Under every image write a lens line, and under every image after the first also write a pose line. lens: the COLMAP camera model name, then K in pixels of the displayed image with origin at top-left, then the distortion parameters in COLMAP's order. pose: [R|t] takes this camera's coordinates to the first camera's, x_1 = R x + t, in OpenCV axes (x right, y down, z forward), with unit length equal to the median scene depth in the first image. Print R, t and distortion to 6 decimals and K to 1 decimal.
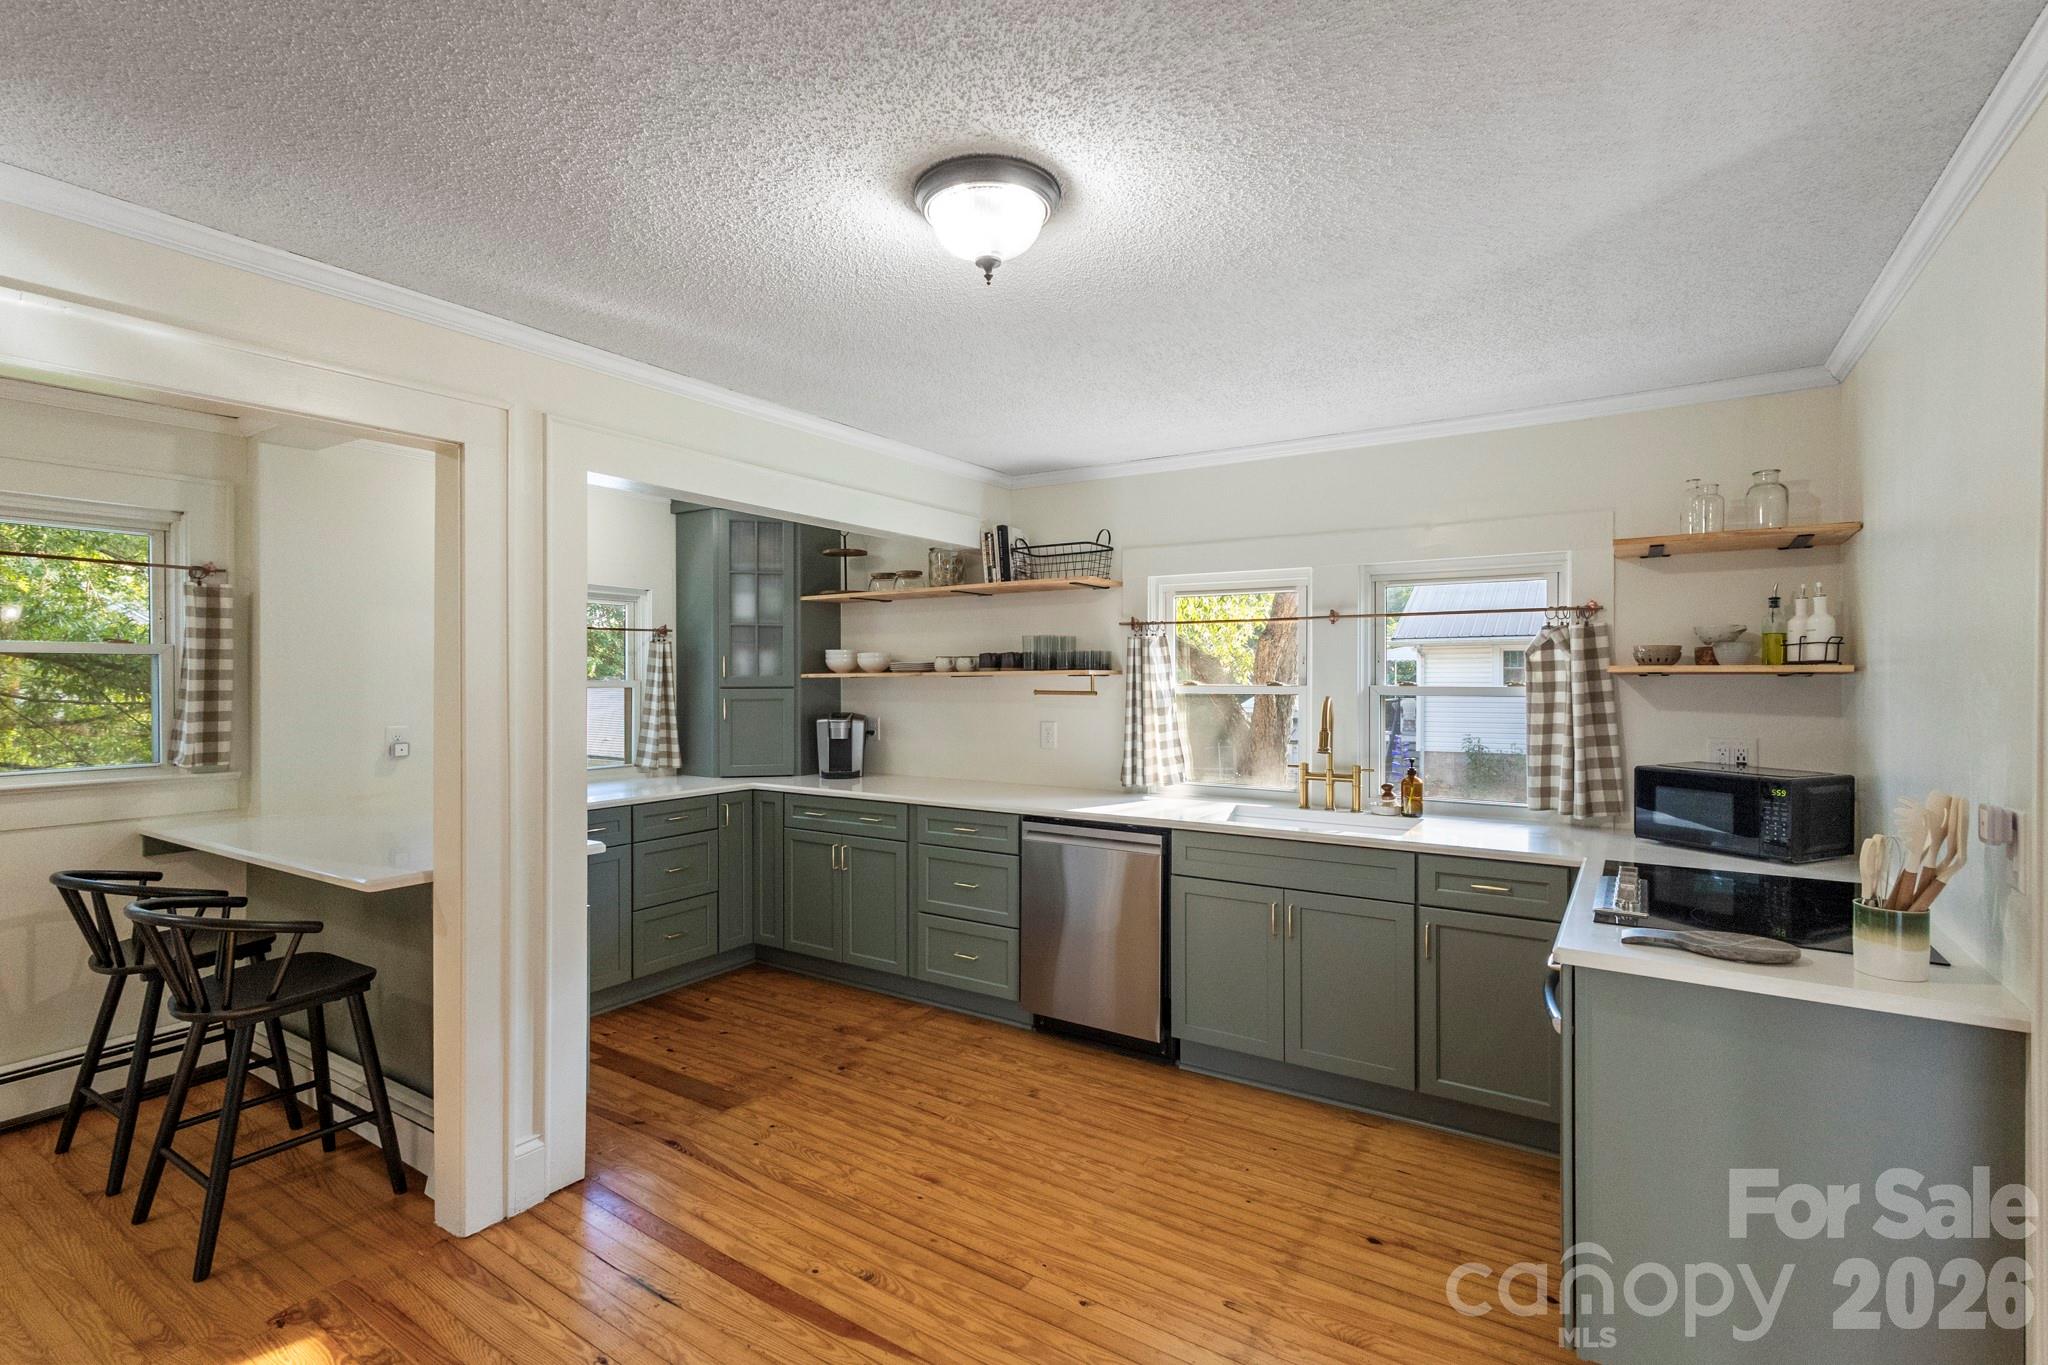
lens RADIAL K [[941.1, 0, 1036.7], [0, 941.1, 671.9], [0, 0, 1]] dist [0.013043, -0.001966]
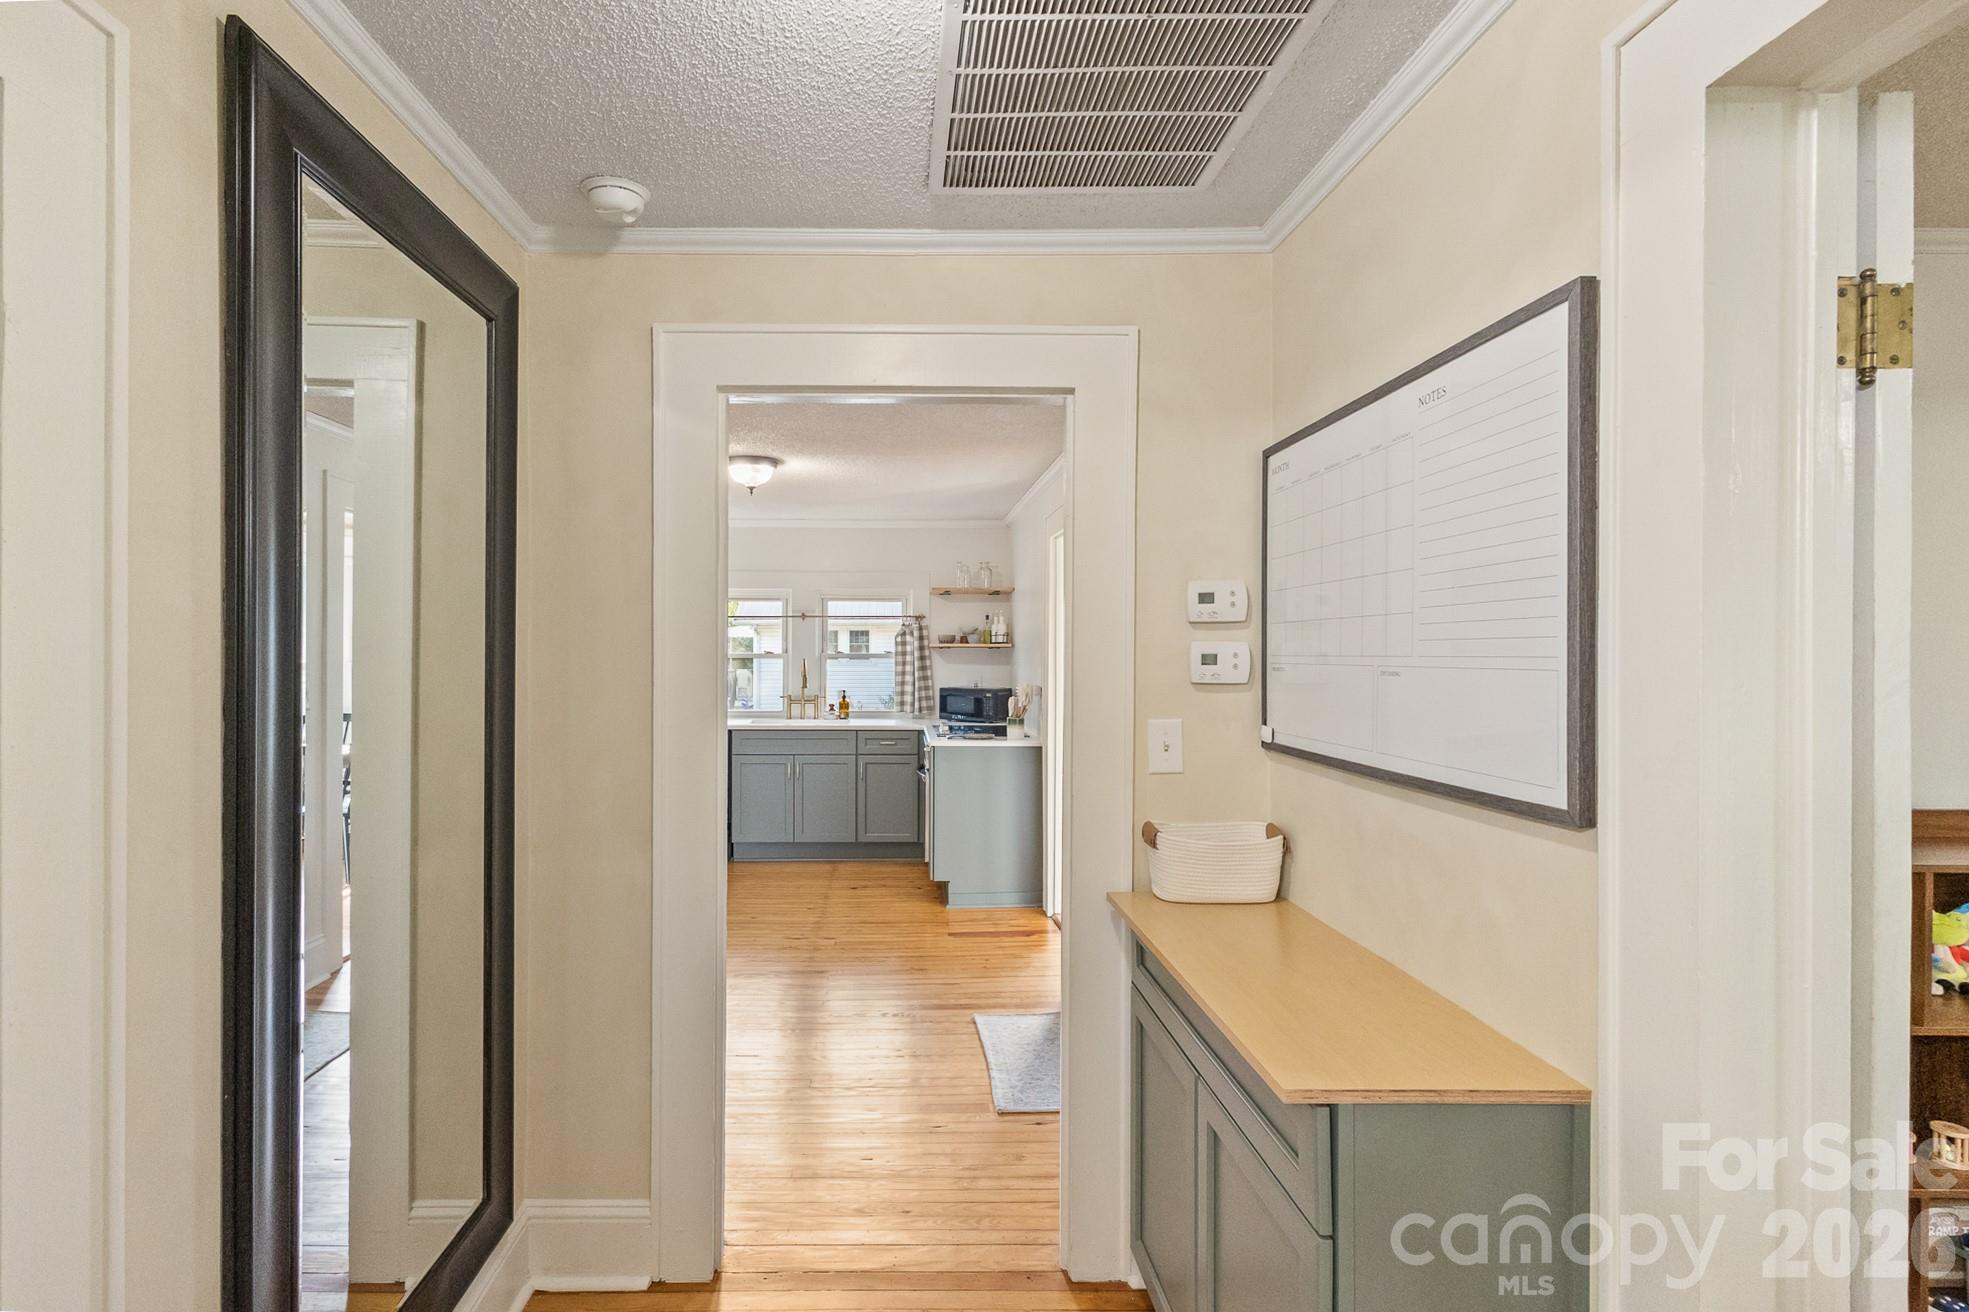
lens RADIAL K [[904.8, 0, 896.7], [0, 904.8, 656.4], [0, 0, 1]] dist [0.013043, -0.001966]
pose [[0.842321, -0.002224, 0.538971, -0.548203], [-0.004090, 0.999936, 0.010519, 0.001084], [-0.538960, -0.011064, 0.842259, -0.680263]]
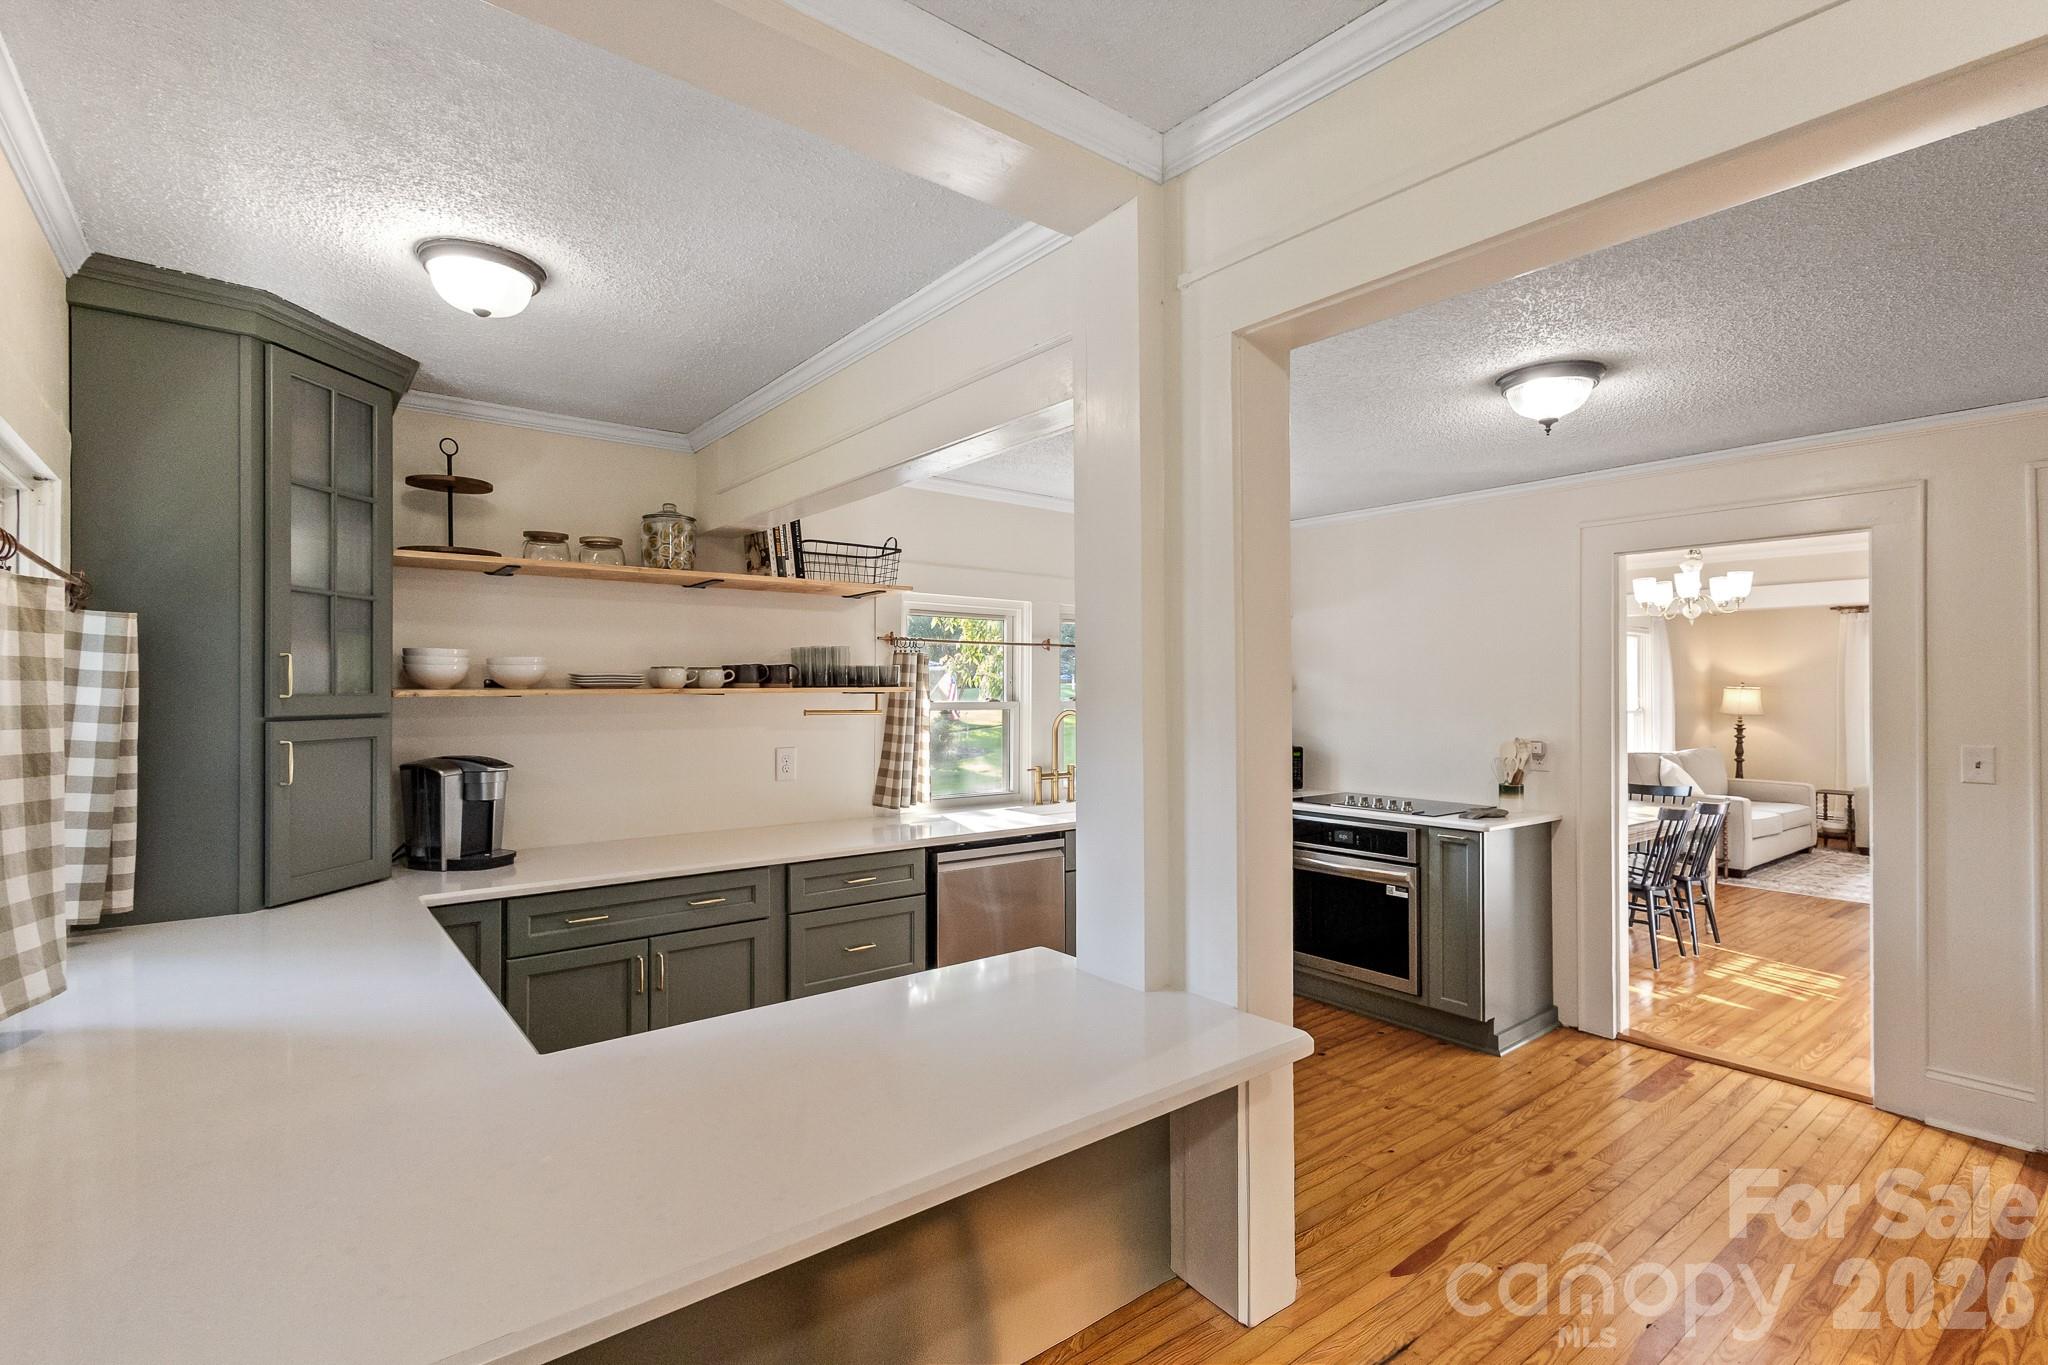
lens RADIAL K [[941.1, 0, 1011.6], [0, 941.1, 692.1], [0, 0, 1]] dist [0.013043, -0.001966]
pose [[0.345095, 0.000816, 0.938567, -0.921487], [-0.003219, 0.999995, 0.000314, 0.002574], [-0.938562, -0.003130, 0.345096, 0.676131]]
